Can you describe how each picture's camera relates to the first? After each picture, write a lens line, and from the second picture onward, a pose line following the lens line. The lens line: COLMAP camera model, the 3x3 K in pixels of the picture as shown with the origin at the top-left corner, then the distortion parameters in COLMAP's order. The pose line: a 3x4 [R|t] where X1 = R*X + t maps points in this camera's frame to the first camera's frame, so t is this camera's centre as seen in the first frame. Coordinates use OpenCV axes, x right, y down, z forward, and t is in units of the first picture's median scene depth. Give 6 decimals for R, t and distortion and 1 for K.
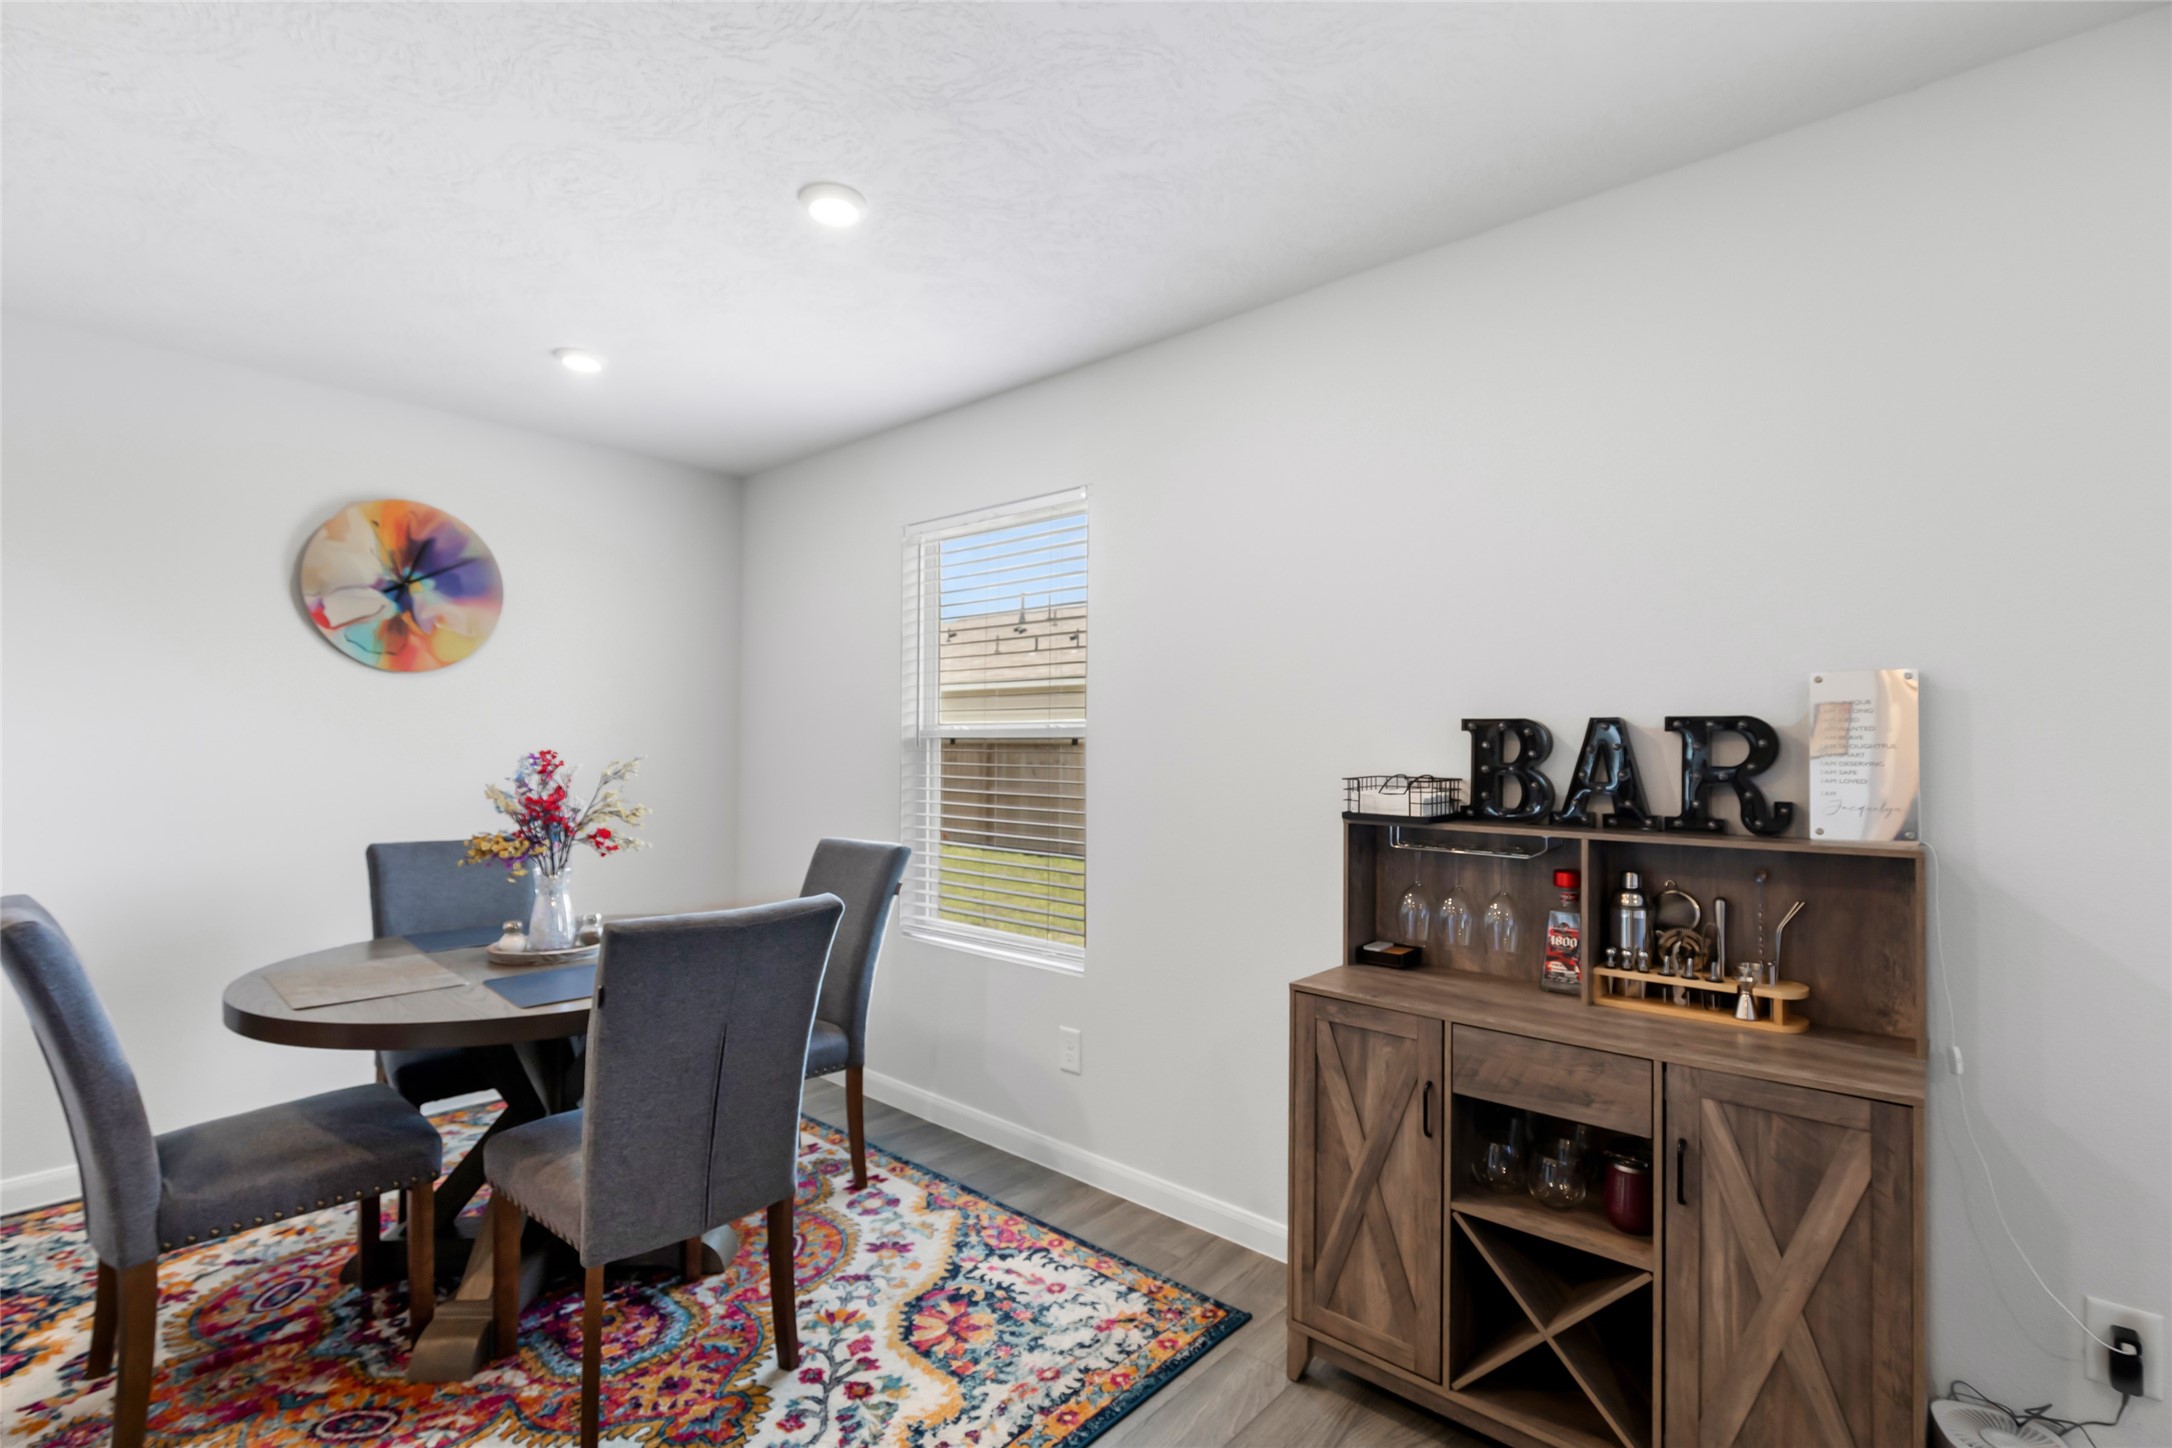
lens RADIAL K [[987.4, 0, 1081.3], [0, 987.4, 731.5], [0, 0, 1]] dist [0.016482, -0.004593]
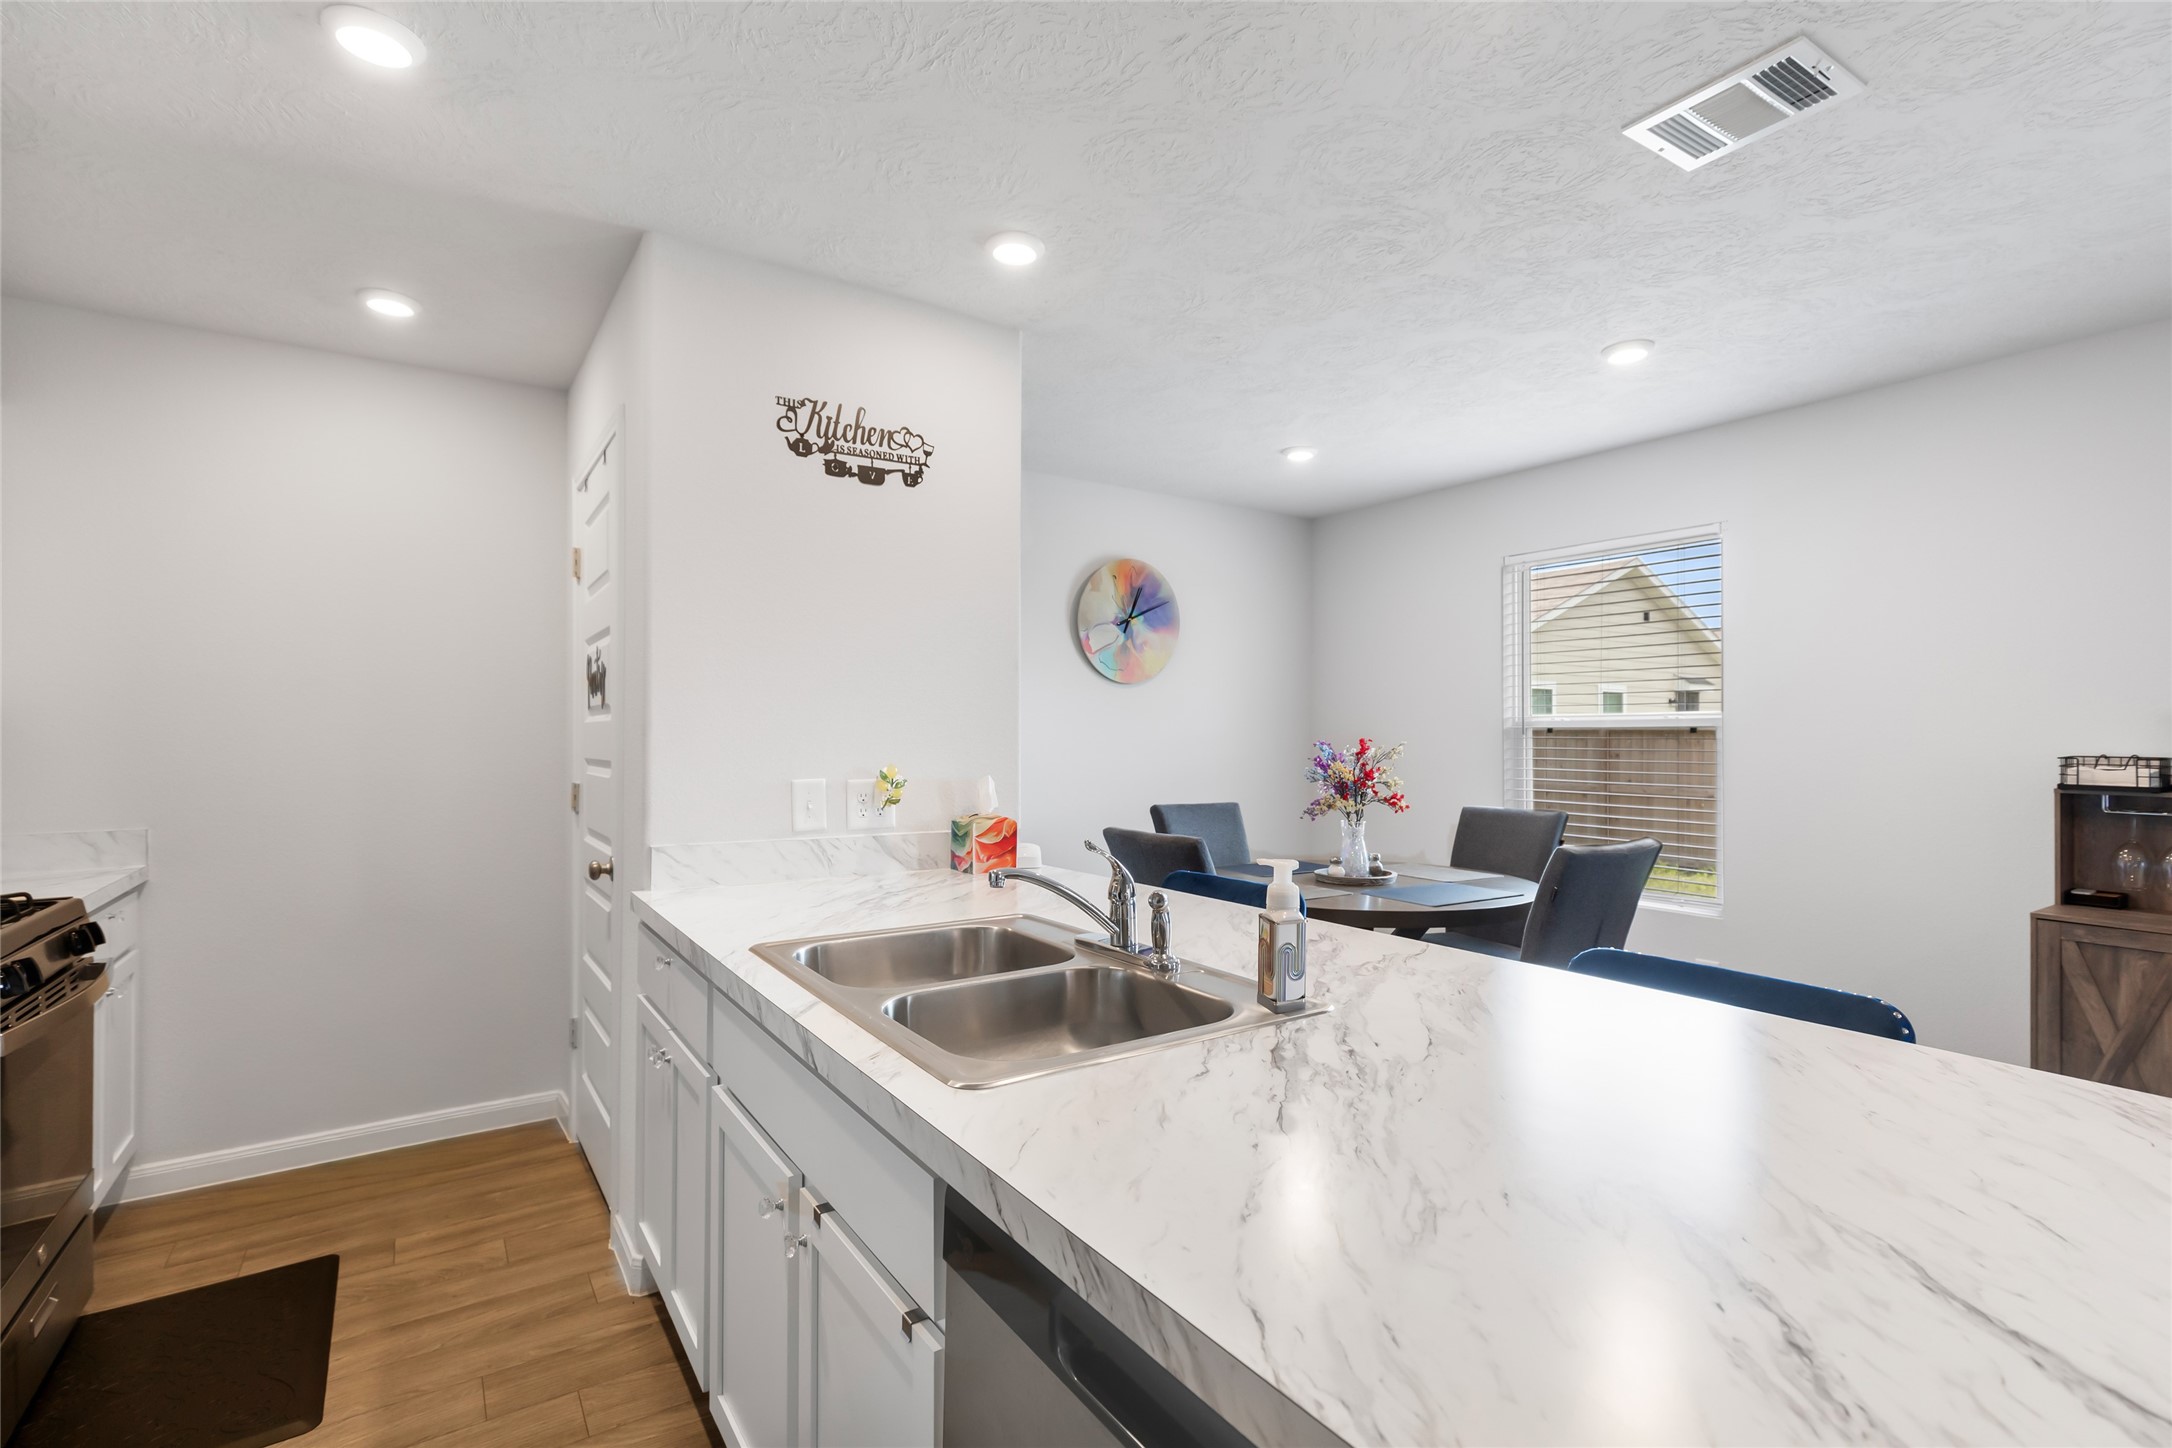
lens RADIAL K [[987.4, 0, 1084.1], [0, 987.4, 726.9], [0, 0, 1]] dist [0.016482, -0.004593]
pose [[0.970274, -0.008450, -0.241860, -0.626963], [0.010611, 0.999915, 0.007633, -0.014729], [0.241775, -0.009972, 0.970281, -0.537645]]
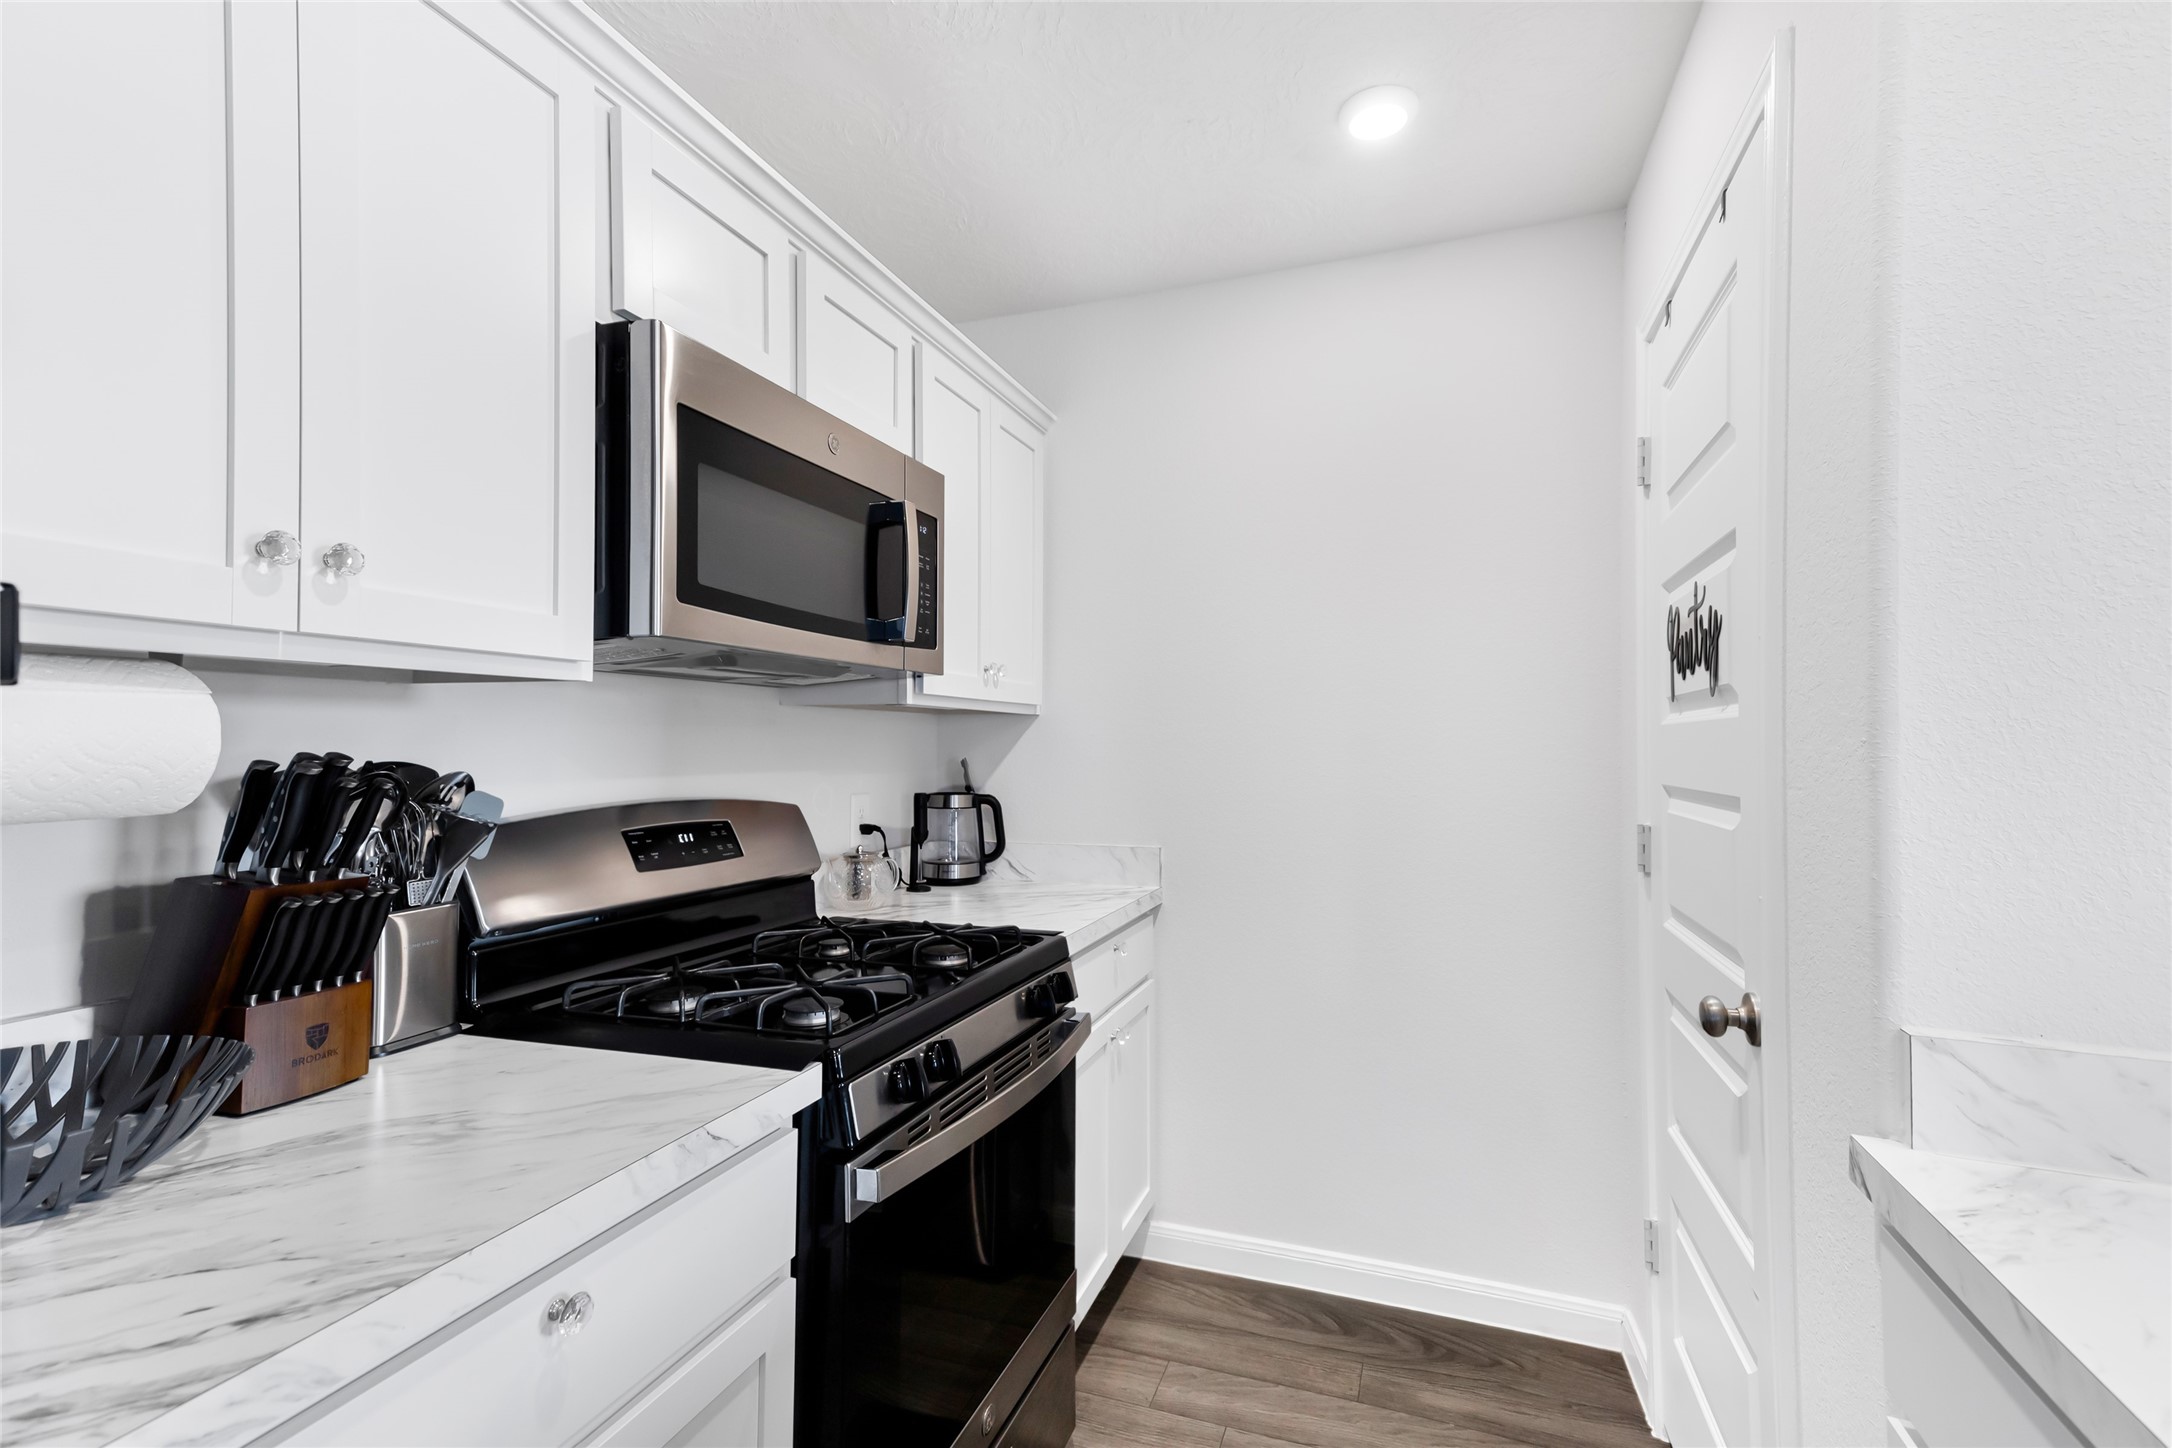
lens RADIAL K [[987.4, 0, 1088.6], [0, 987.4, 717.3], [0, 0, 1]] dist [0.016482, -0.004593]
pose [[0.379453, -0.027092, -0.924814, -1.068264], [0.014024, 0.999625, -0.023530, -0.010888], [0.925105, -0.004041, 0.379690, -0.104157]]
